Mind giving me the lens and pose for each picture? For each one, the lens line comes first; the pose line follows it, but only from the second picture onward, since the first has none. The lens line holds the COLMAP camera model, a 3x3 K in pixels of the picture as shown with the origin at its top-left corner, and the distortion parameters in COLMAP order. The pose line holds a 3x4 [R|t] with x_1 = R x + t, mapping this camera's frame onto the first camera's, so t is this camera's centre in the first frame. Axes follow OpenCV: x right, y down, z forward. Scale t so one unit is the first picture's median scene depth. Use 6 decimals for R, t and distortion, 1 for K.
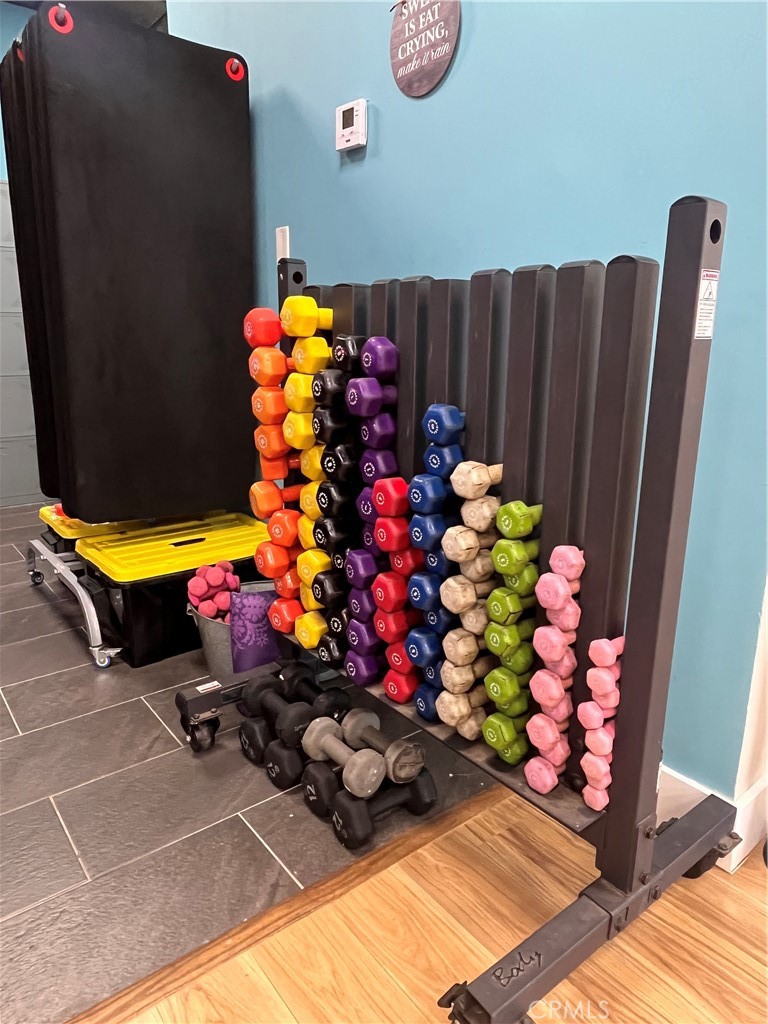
lens RADIAL K [[676.5, 0, 384.8], [0, 676.5, 506.4], [0, 0, 1]] dist [0.003943, -0.004800]
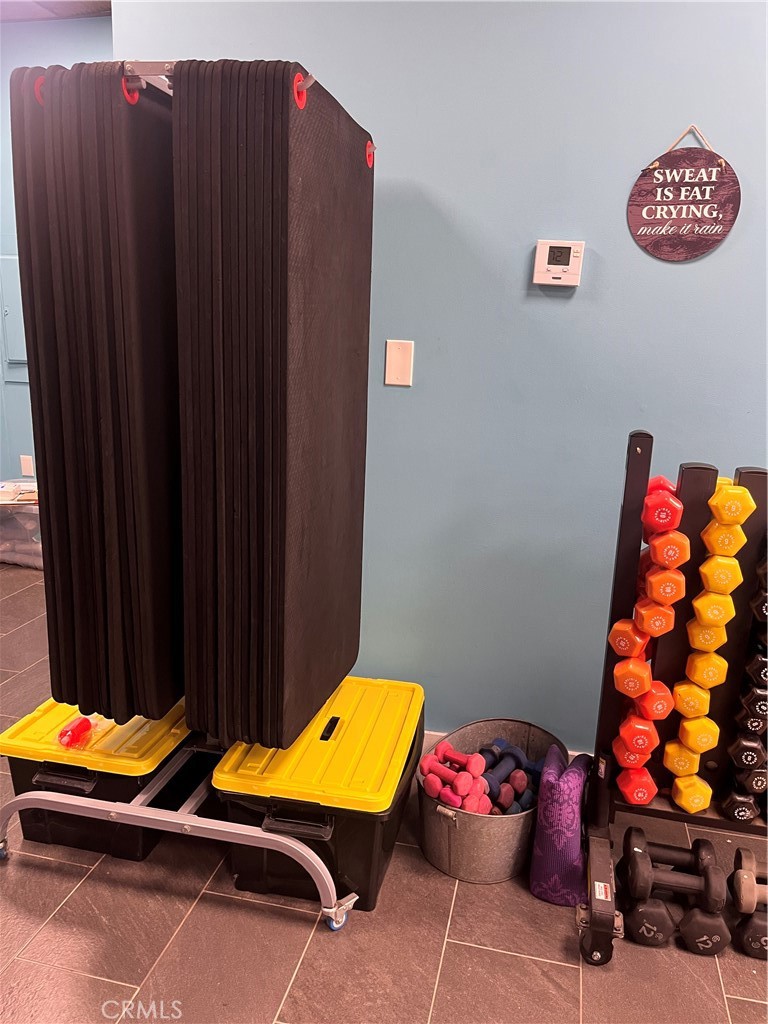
lens RADIAL K [[775.8, 0, 383.0], [0, 775.8, 521.2], [0, 0, 1]] dist [0.050035, -0.003013]
pose [[0.780793, -0.141874, 0.608469, -1.306190], [0.122375, 0.989741, 0.073741, -0.425327], [-0.612688, 0.016884, 0.790144, 0.390335]]
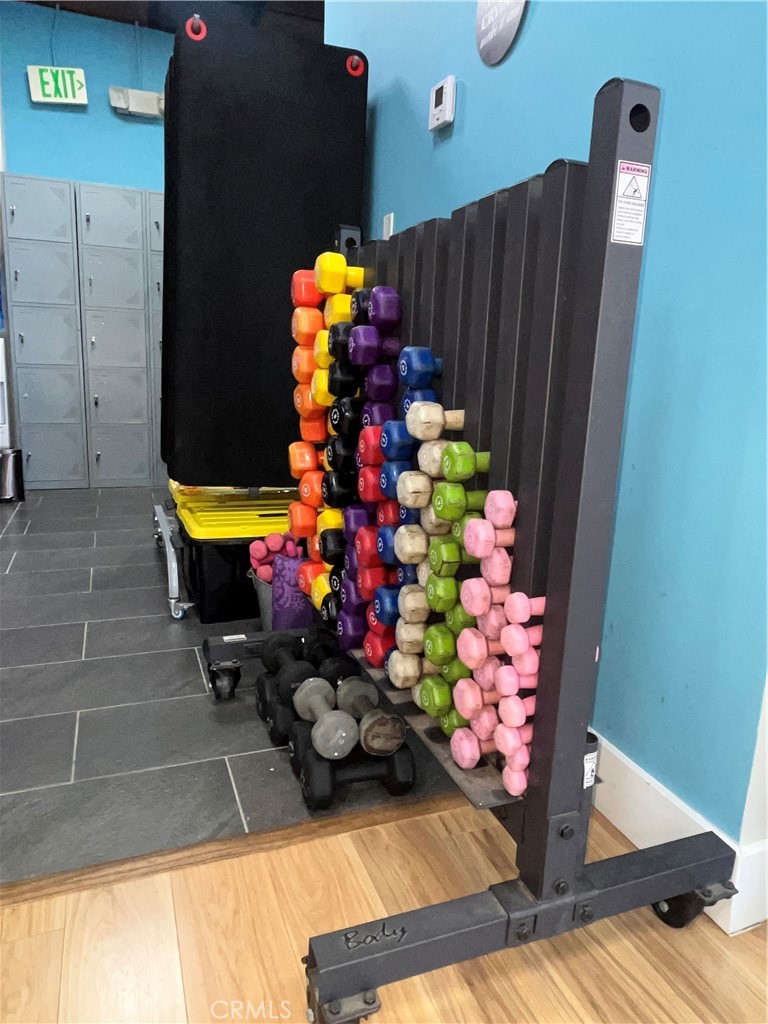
lens RADIAL K [[687.5, 0, 392.9], [0, 687.5, 504.4], [0, 0, 1]] dist [0.000816, 0.001084]
pose [[0.957267, 0.090982, -0.274522, 0.288540], [-0.105177, 0.993750, -0.037407, 0.094950], [0.269402, 0.064682, 0.960853, 0.058264]]
